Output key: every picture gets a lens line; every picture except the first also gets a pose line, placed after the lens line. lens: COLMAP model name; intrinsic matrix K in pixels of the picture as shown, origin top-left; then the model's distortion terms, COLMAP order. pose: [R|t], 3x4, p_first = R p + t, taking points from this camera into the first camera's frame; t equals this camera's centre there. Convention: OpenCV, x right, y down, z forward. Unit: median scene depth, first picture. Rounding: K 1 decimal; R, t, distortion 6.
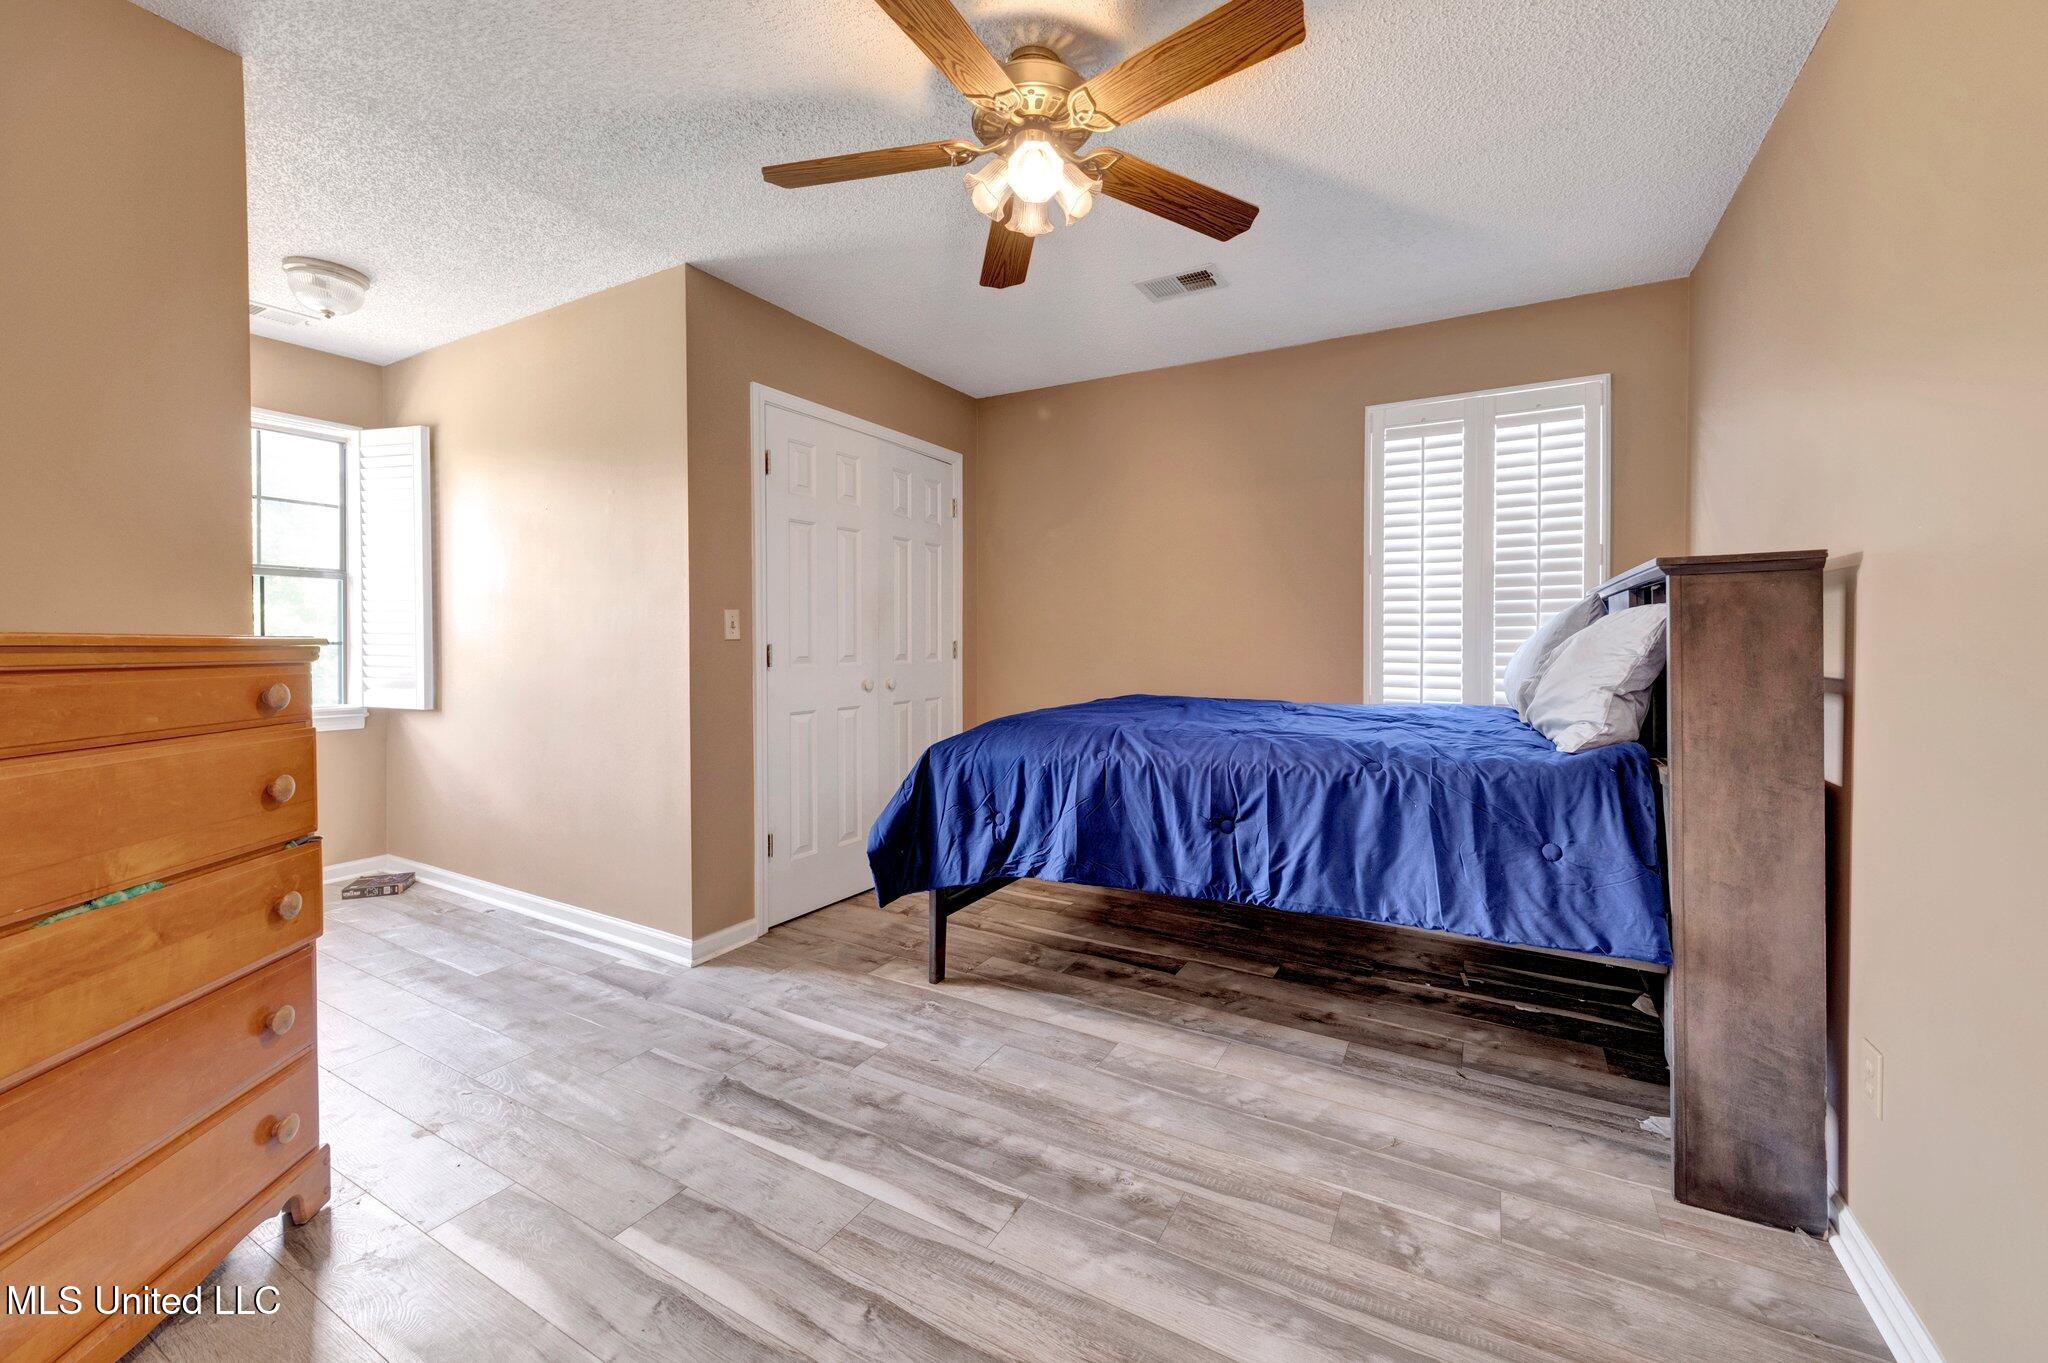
lens RADIAL K [[781.7, 0, 1028.3], [0, 781.7, 652.6], [0, 0, 1]] dist [0.001481, 0.000735]
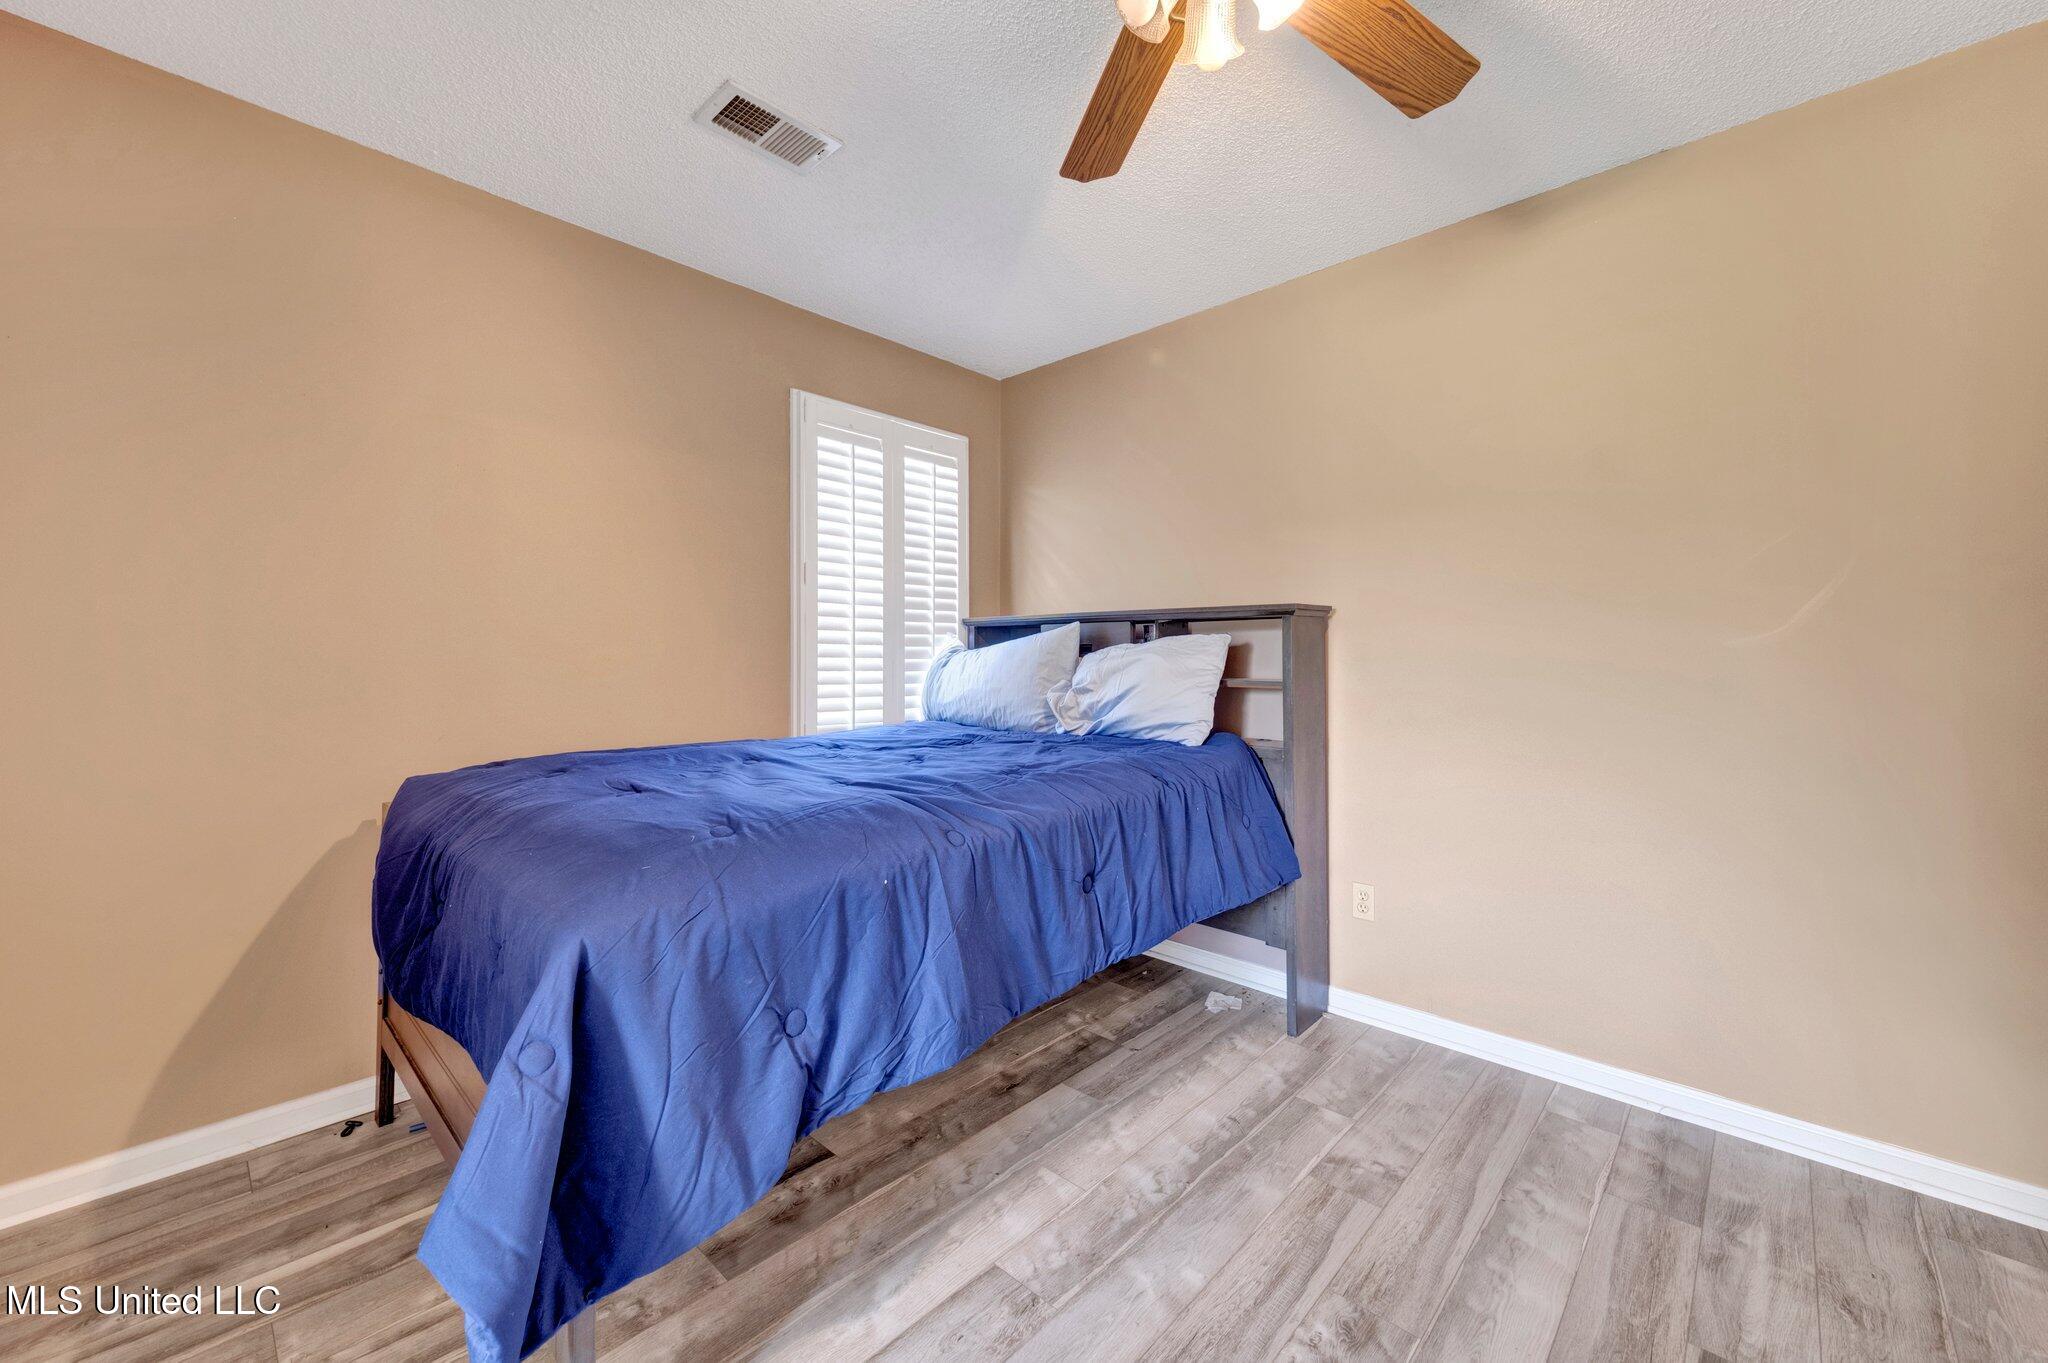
lens RADIAL K [[814.0, 0, 1020.9], [0, 814.0, 659.2], [0, 0, 1]] dist [0.050562, -0.030228]
pose [[0.214175, -0.002944, 0.976791, -0.560715], [0.016401, 0.999865, -0.000582, -0.018026], [-0.976658, 0.016145, 0.214195, 0.800931]]
